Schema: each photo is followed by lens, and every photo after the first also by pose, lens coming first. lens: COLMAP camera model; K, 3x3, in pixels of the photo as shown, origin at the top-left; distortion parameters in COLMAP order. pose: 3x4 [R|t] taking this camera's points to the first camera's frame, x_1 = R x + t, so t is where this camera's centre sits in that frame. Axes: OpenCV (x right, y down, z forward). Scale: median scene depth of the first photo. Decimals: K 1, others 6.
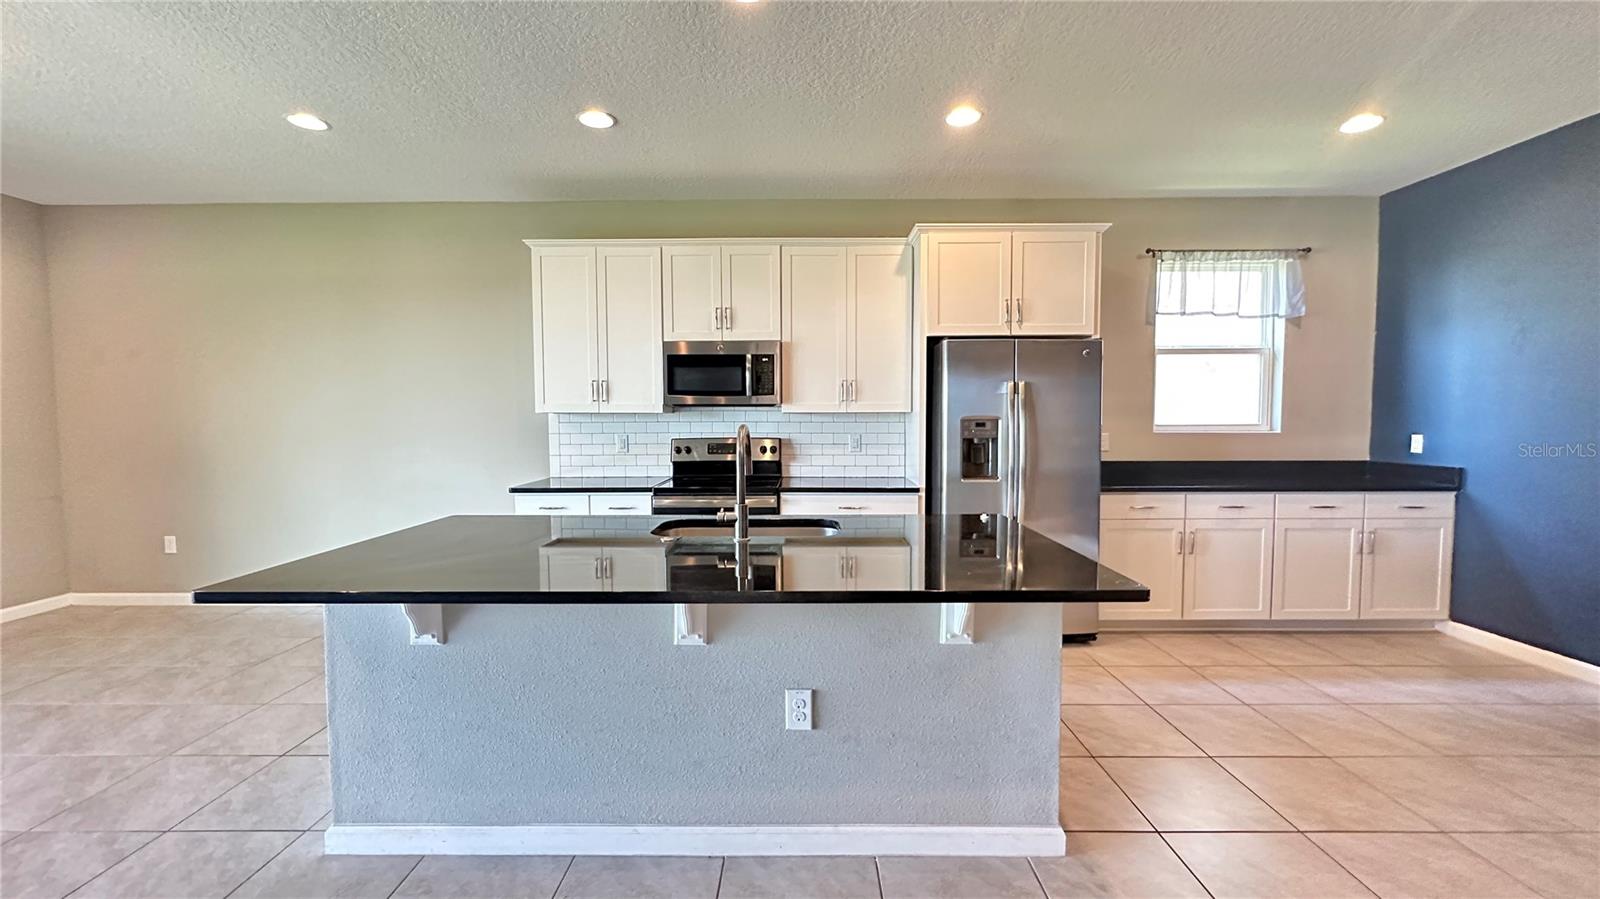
lens RADIAL K [[639.8, 0, 797.8], [0, 639.8, 450.9], [0, 0, 1]] dist [-0.001984, 0.000134]
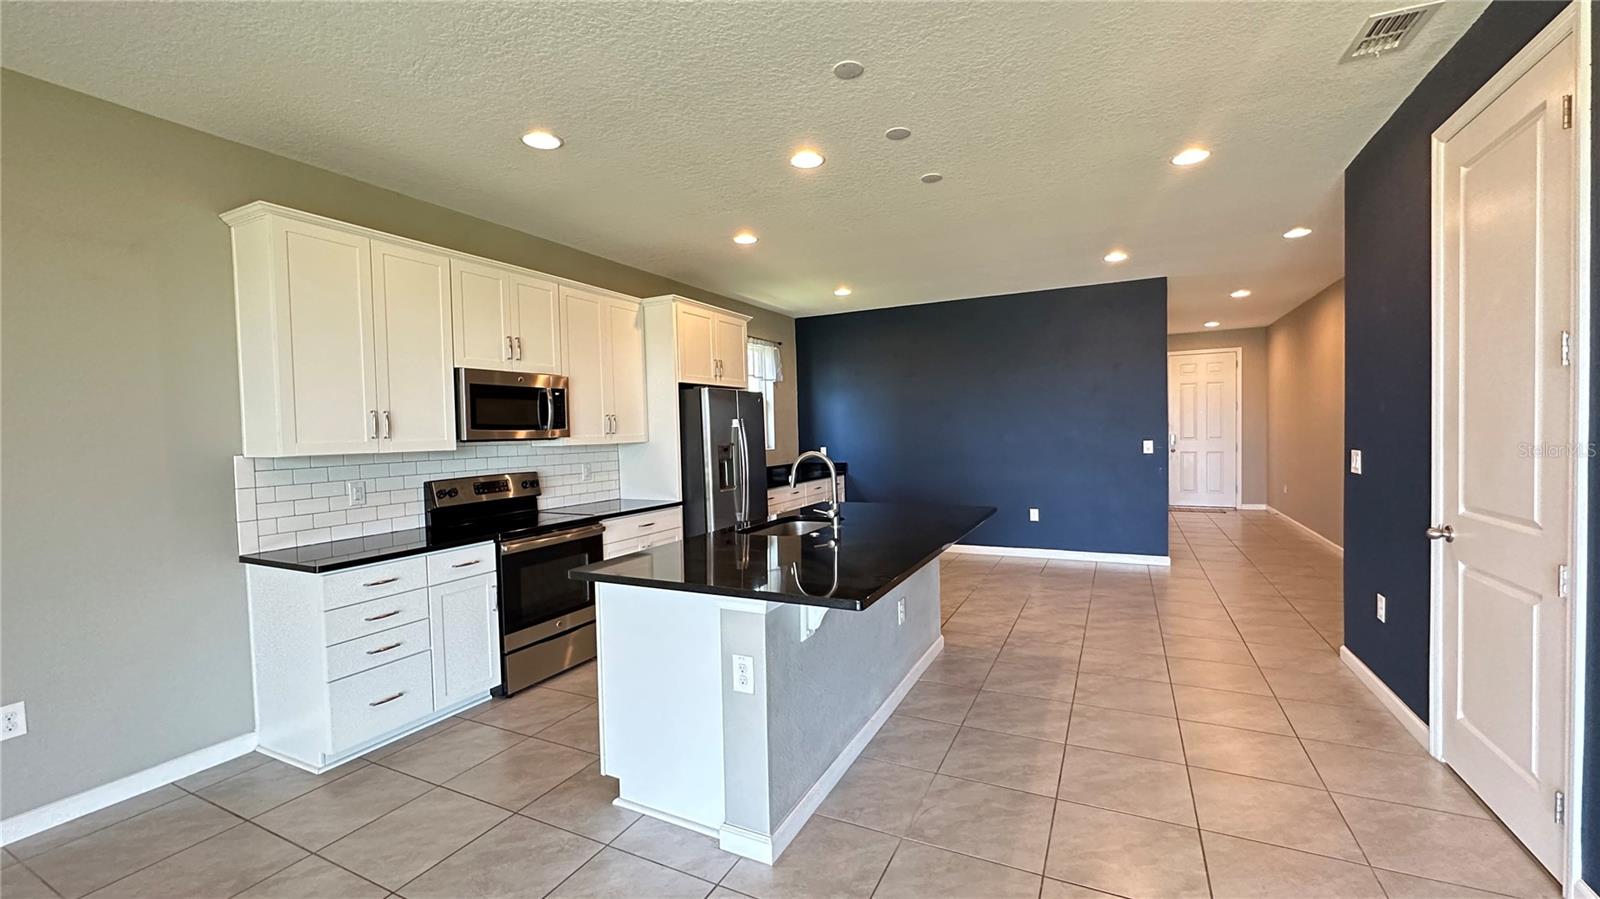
lens RADIAL K [[639.8, 0, 799.3], [0, 639.8, 452.6], [0, 0, 1]] dist [-0.001984, 0.000134]
pose [[0.440532, -0.039405, 0.896872, -0.828079], [0.073266, 0.997282, 0.007829, -0.031019], [-0.894742, 0.062261, 0.442221, 0.221709]]
